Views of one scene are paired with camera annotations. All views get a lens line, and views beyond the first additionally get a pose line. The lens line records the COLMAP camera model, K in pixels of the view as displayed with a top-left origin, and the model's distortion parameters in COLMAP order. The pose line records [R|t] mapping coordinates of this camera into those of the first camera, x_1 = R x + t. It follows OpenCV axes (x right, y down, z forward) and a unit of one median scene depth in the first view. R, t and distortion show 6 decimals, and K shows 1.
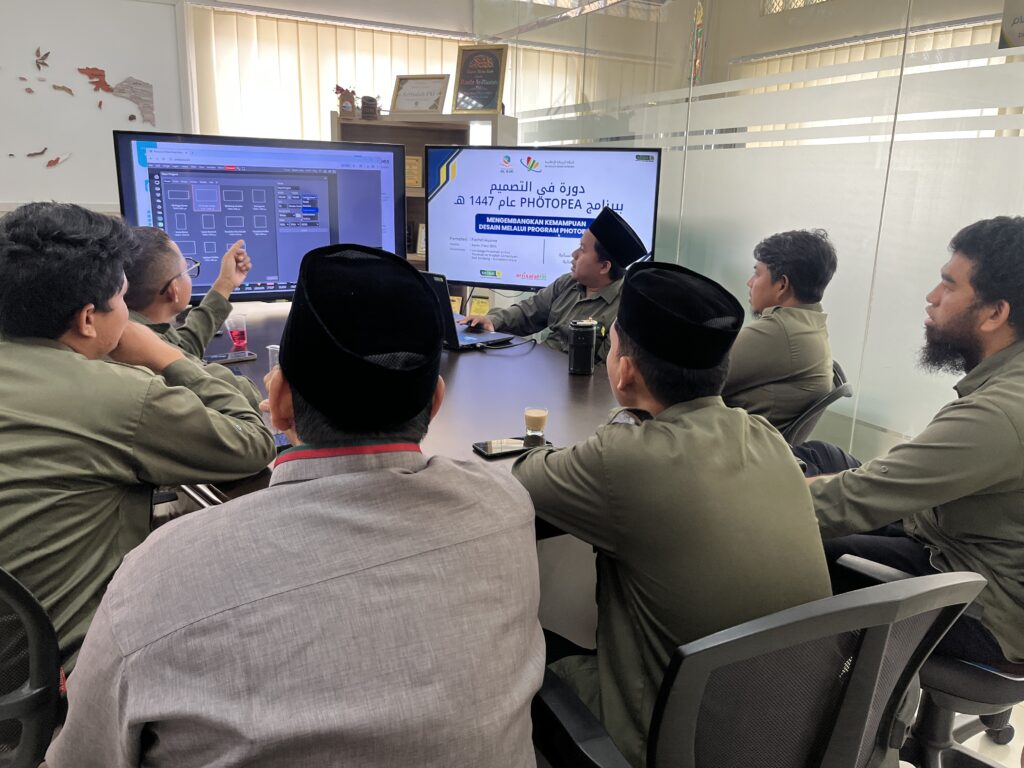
lens RADIAL K [[772.3, 0, 514.1], [0, 772.3, 369.4], [0, 0, 1]] dist [0.056804, -0.088529]
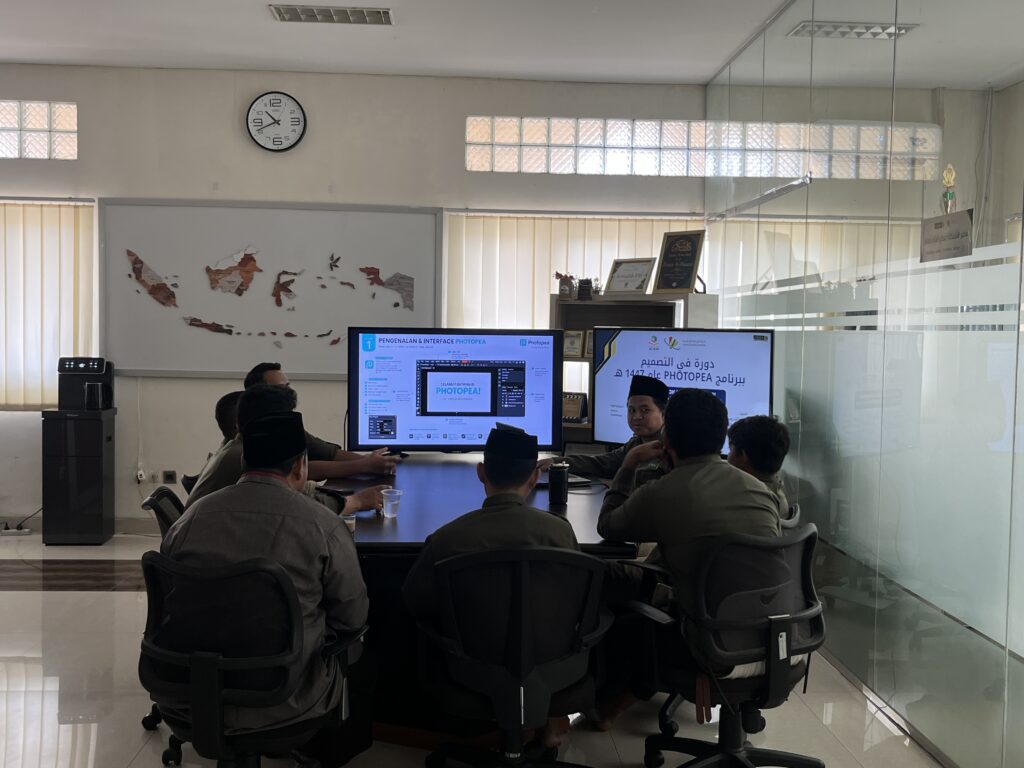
lens RADIAL K [[1071.4, 0, 512.0], [0, 1071.4, 384.0], [0, 0, 1]] dist [0.138242, -0.000667]
pose [[0.907582, 0.009465, -0.419769, 0.457853], [-0.089304, 0.981223, -0.170958, 0.083414], [0.410269, 0.192646, 0.891385, -0.479468]]
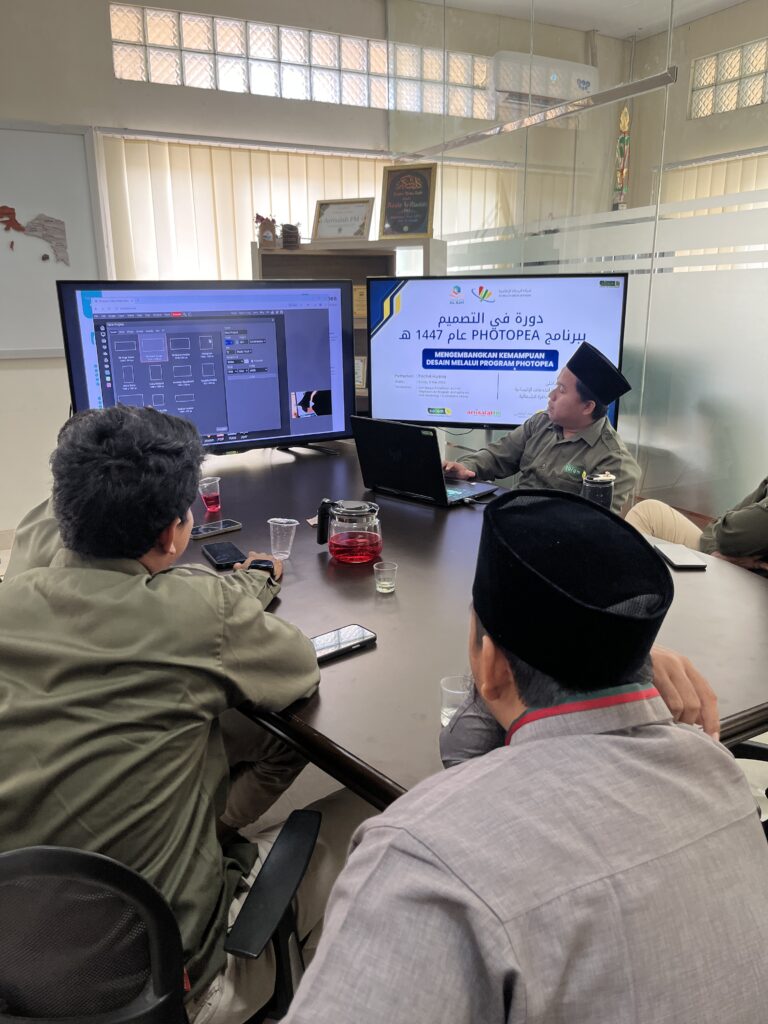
lens RADIAL K [[772.3, 0, 384.0], [0, 772.3, 512.0], [0, 0, 1]] dist [0.056804, -0.088529]
pose [[0.999282, -0.037194, -0.007241, -0.098438], [0.037438, 0.998612, 0.037043, -0.039141], [0.005853, -0.037288, 0.999287, 0.048594]]
